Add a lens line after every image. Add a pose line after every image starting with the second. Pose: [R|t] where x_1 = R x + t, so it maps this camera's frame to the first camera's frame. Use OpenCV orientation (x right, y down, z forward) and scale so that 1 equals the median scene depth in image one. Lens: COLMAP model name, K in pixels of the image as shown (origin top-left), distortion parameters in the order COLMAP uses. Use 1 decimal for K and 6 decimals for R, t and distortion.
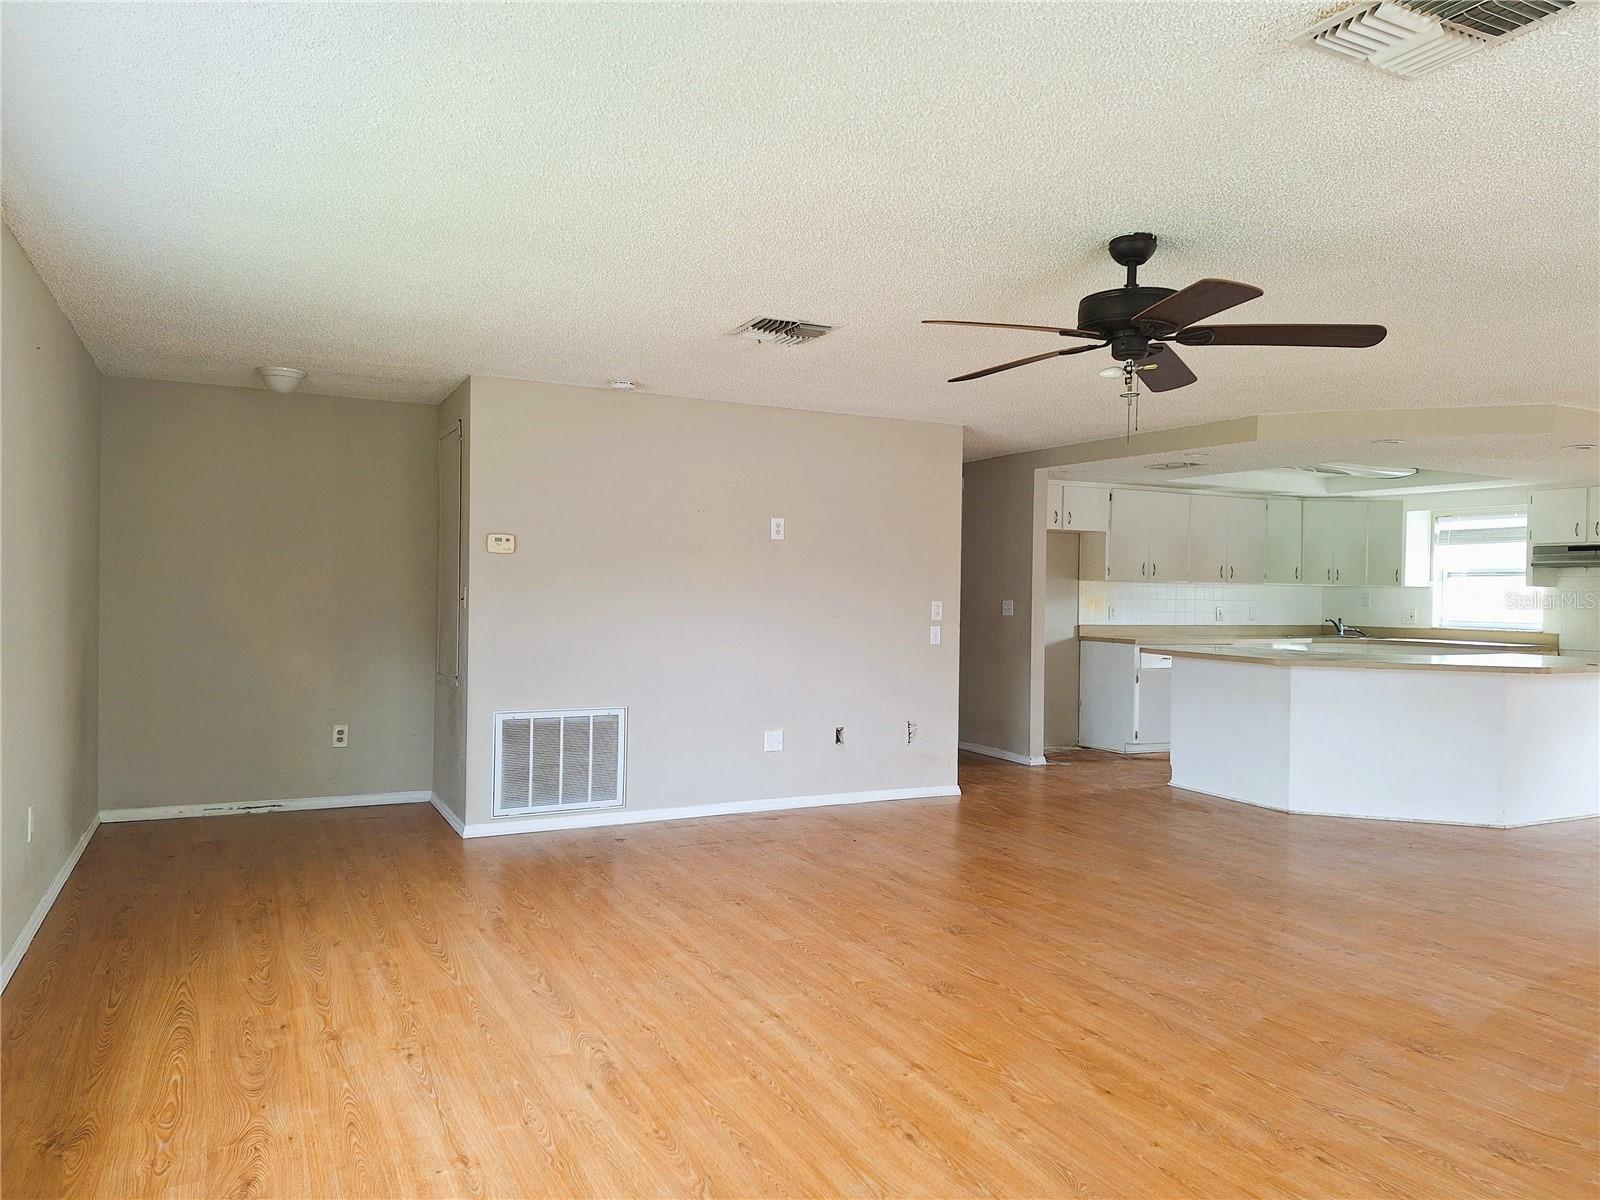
lens RADIAL K [[1094.7, 0, 791.3], [0, 1094.7, 605.8], [0, 0, 1]] dist [0.054334, -0.057580]
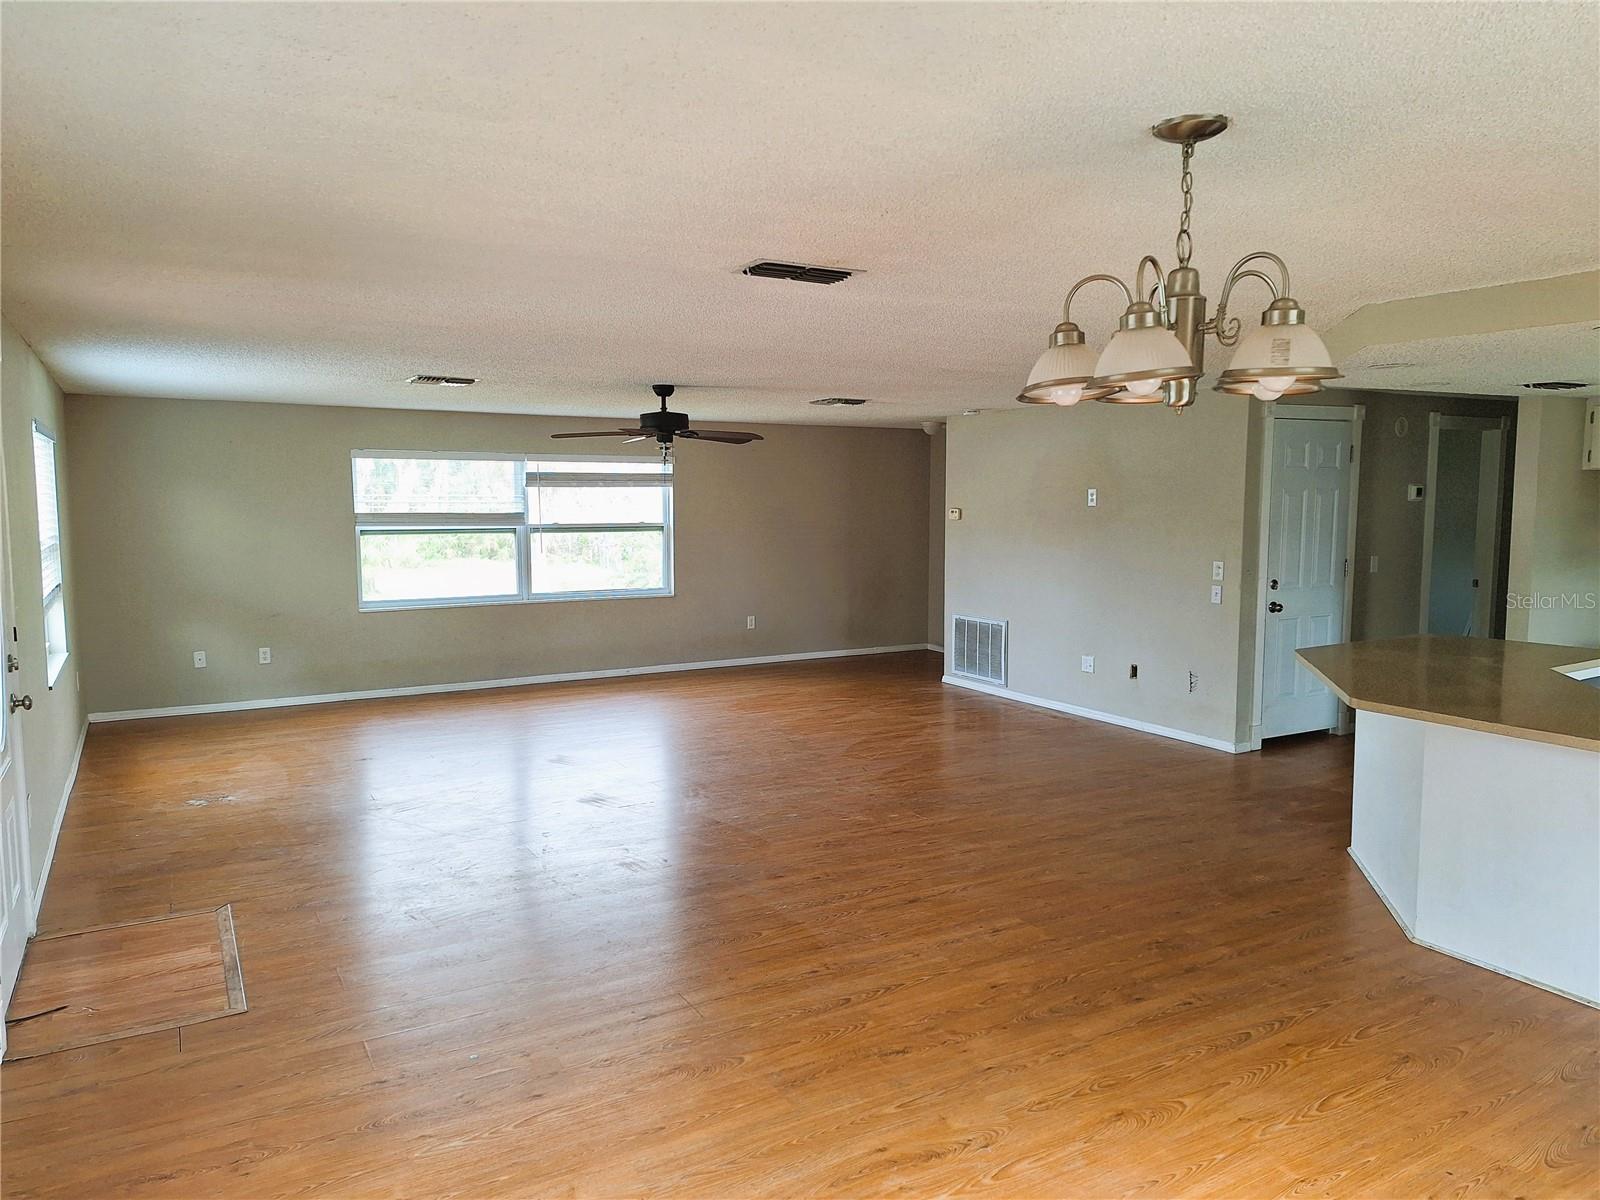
lens RADIAL K [[1094.7, 0, 760.4], [0, 1094.7, 598.8], [0, 0, 1]] dist [0.054334, -0.057580]
pose [[0.017988, 0.081145, -0.996540, 1.527736], [-0.011906, 0.996648, 0.080939, -0.063525], [0.999767, 0.010409, 0.018894, 0.719249]]
